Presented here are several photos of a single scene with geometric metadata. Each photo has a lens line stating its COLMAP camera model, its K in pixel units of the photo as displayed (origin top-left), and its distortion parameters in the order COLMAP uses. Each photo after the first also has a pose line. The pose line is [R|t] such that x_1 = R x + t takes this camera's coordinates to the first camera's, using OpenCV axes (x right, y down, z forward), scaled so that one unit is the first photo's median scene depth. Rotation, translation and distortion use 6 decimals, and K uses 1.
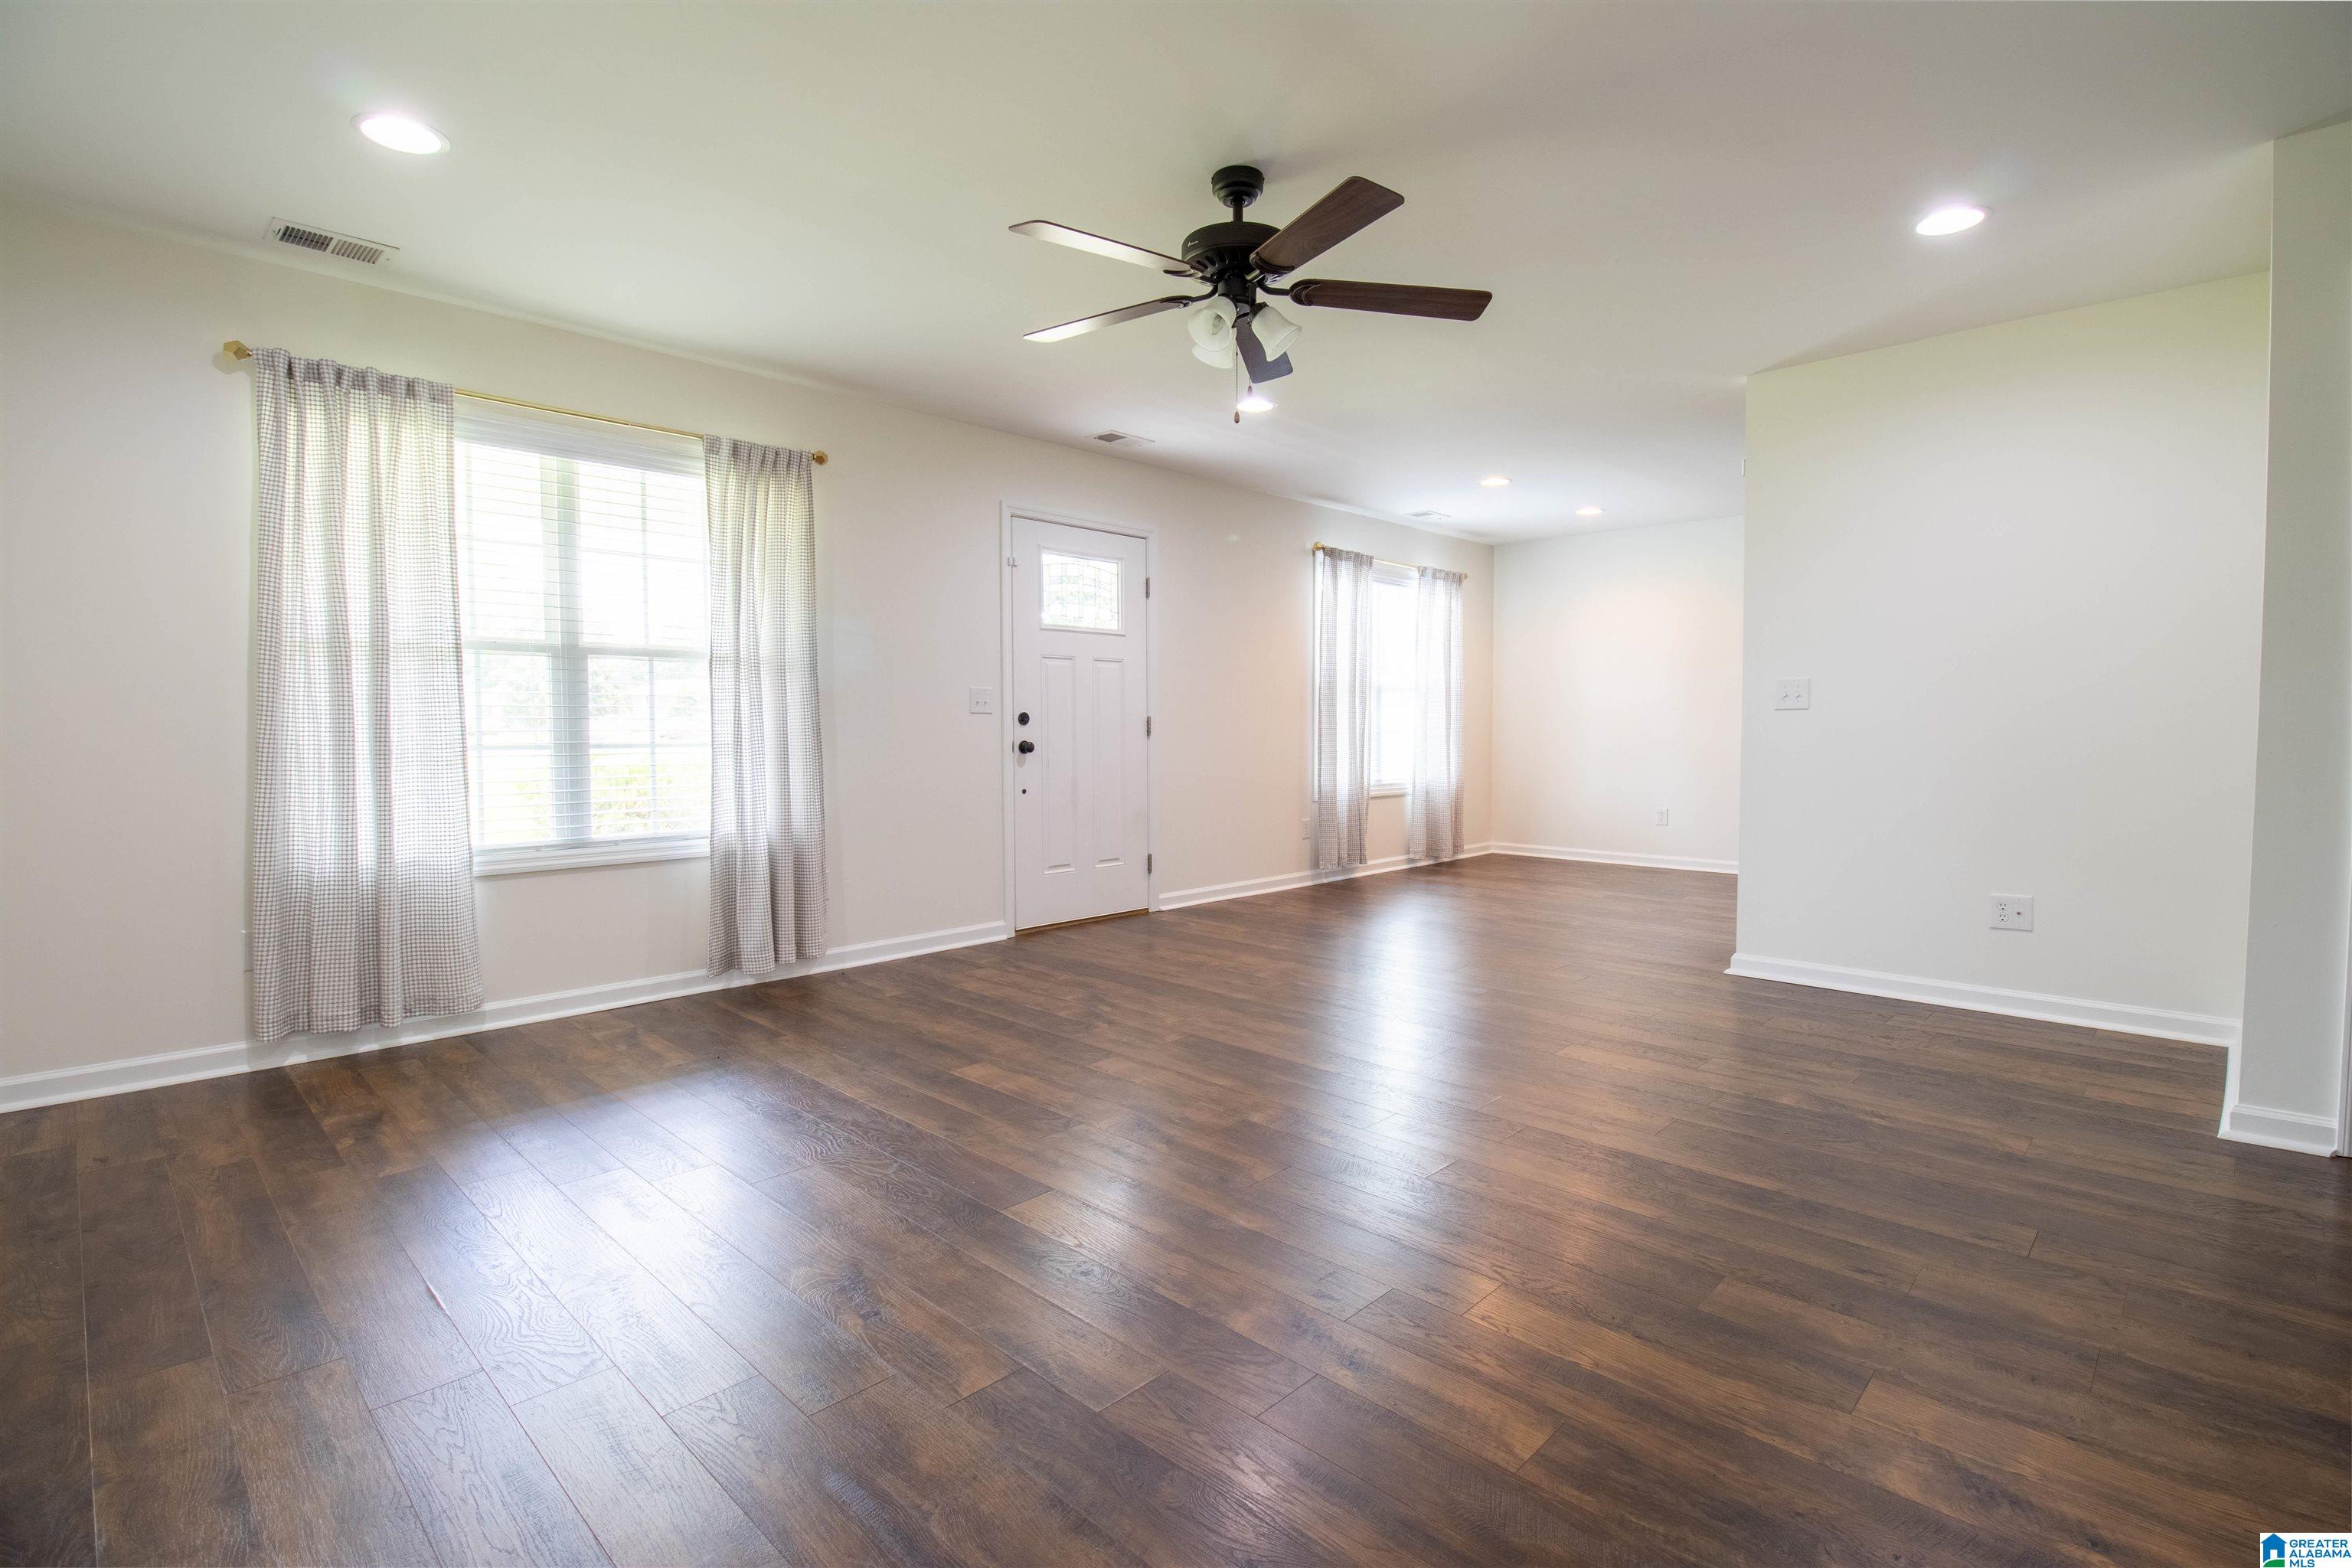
lens RADIAL K [[1102.9, 0, 1182.5], [0, 1102.9, 775.2], [0, 0, 1]] dist [0.003508, -0.014346]
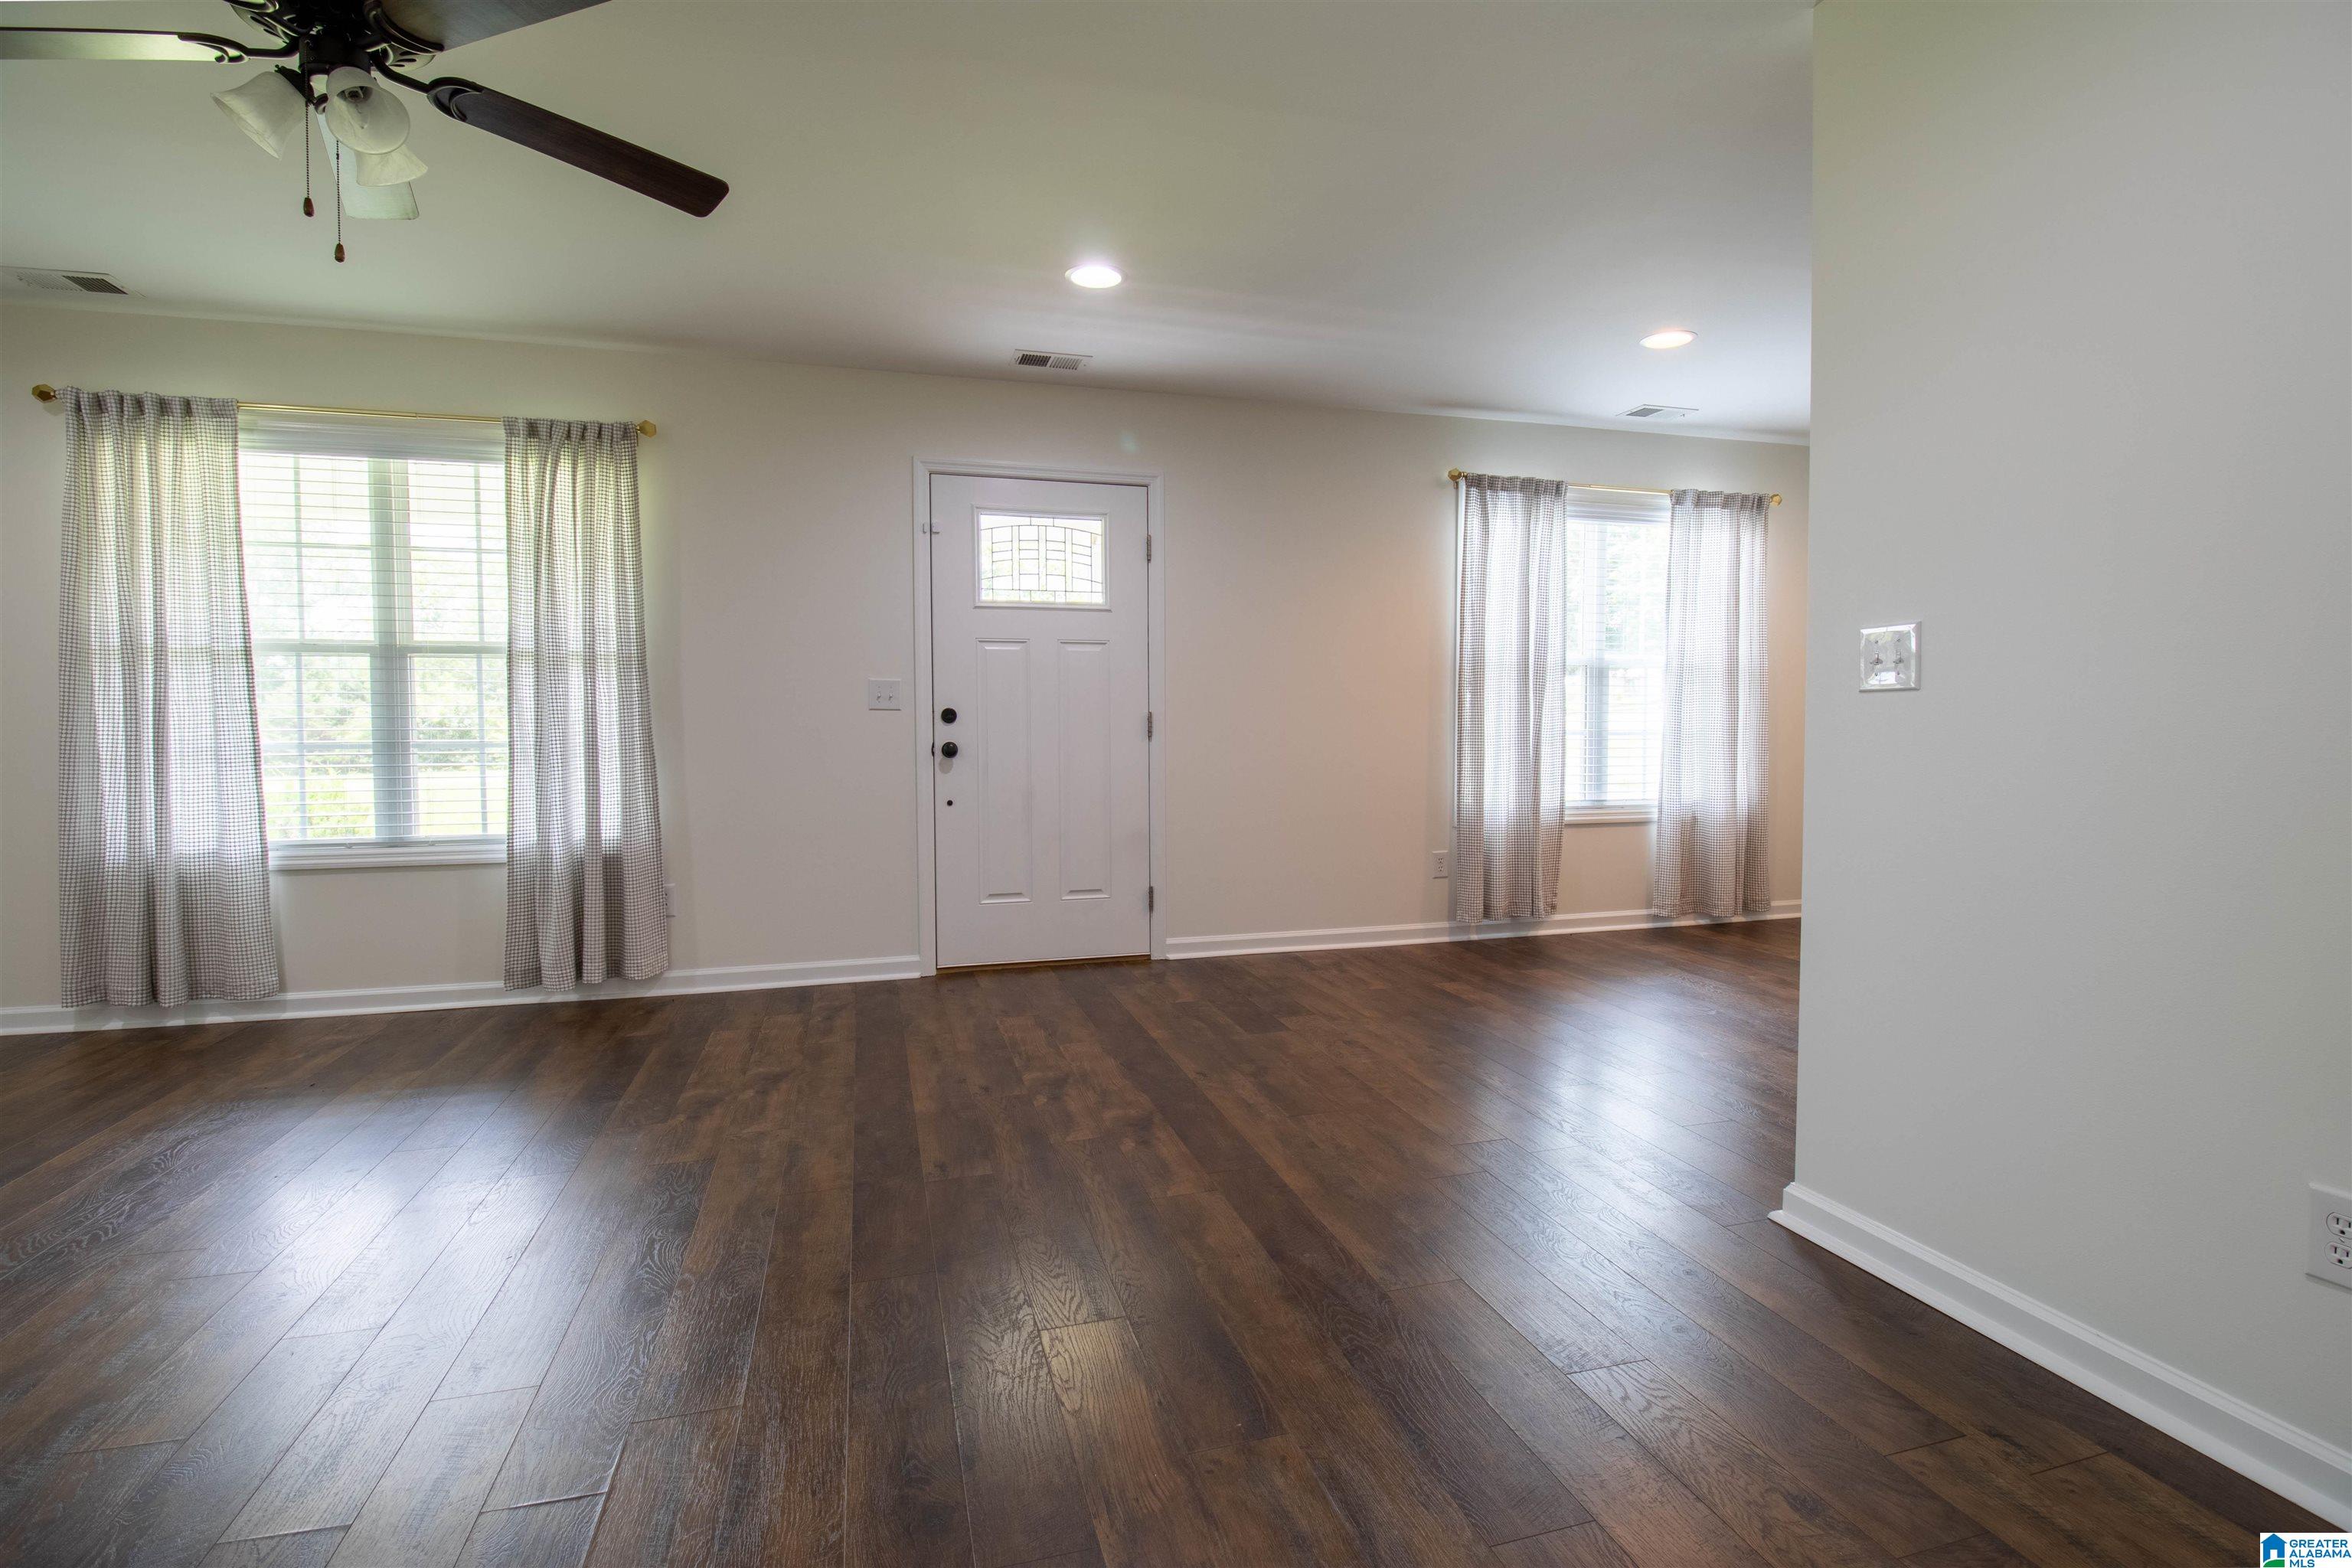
lens RADIAL K [[1102.9, 0, 1182.5], [0, 1102.9, 775.2], [0, 0, 1]] dist [0.003508, -0.014346]
pose [[0.866626, 0.021713, -0.498486, 0.539735], [-0.020666, 0.999757, 0.007618, -0.020475], [0.498530, 0.003700, 0.866864, 0.462873]]
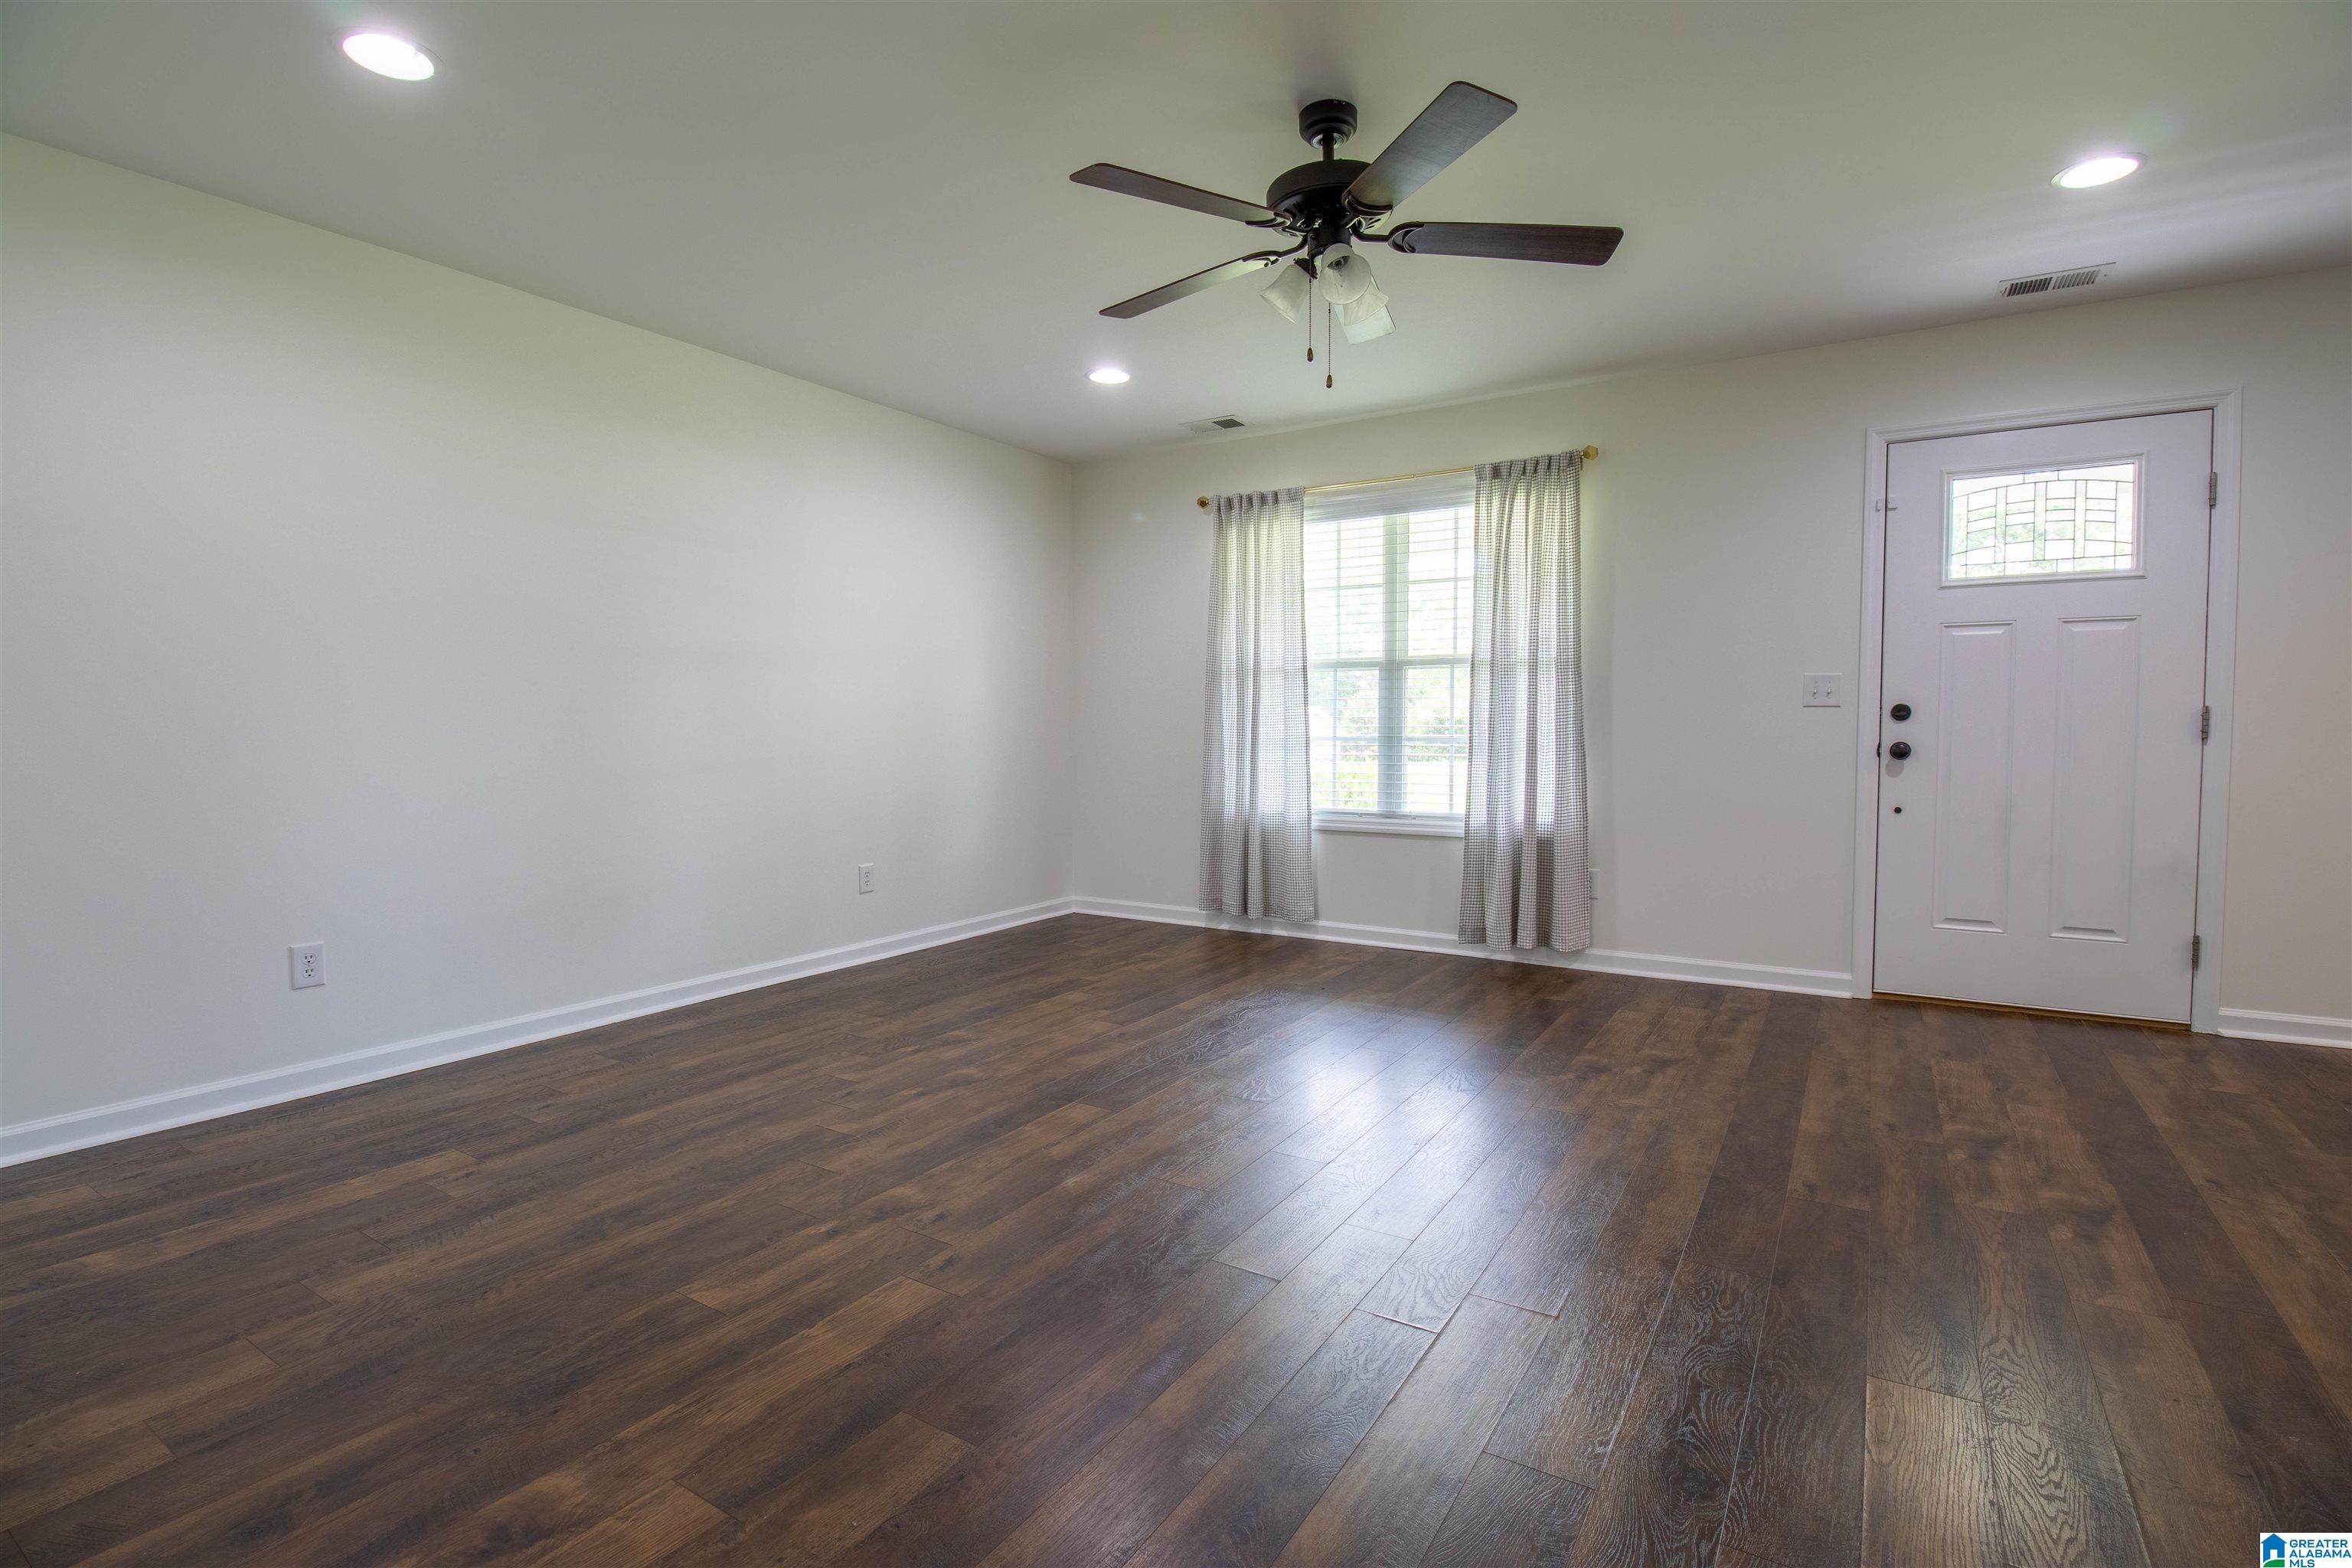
lens RADIAL K [[1092.7, 0, 1177.3], [0, 1092.7, 777.2], [0, 0, 1]] dist [-0.004708, -0.013093]
pose [[0.196130, 0.047884, -0.979408, 0.609193], [-0.041480, 0.998318, 0.040502, -0.021518], [0.979700, 0.032682, 0.197786, 0.479202]]
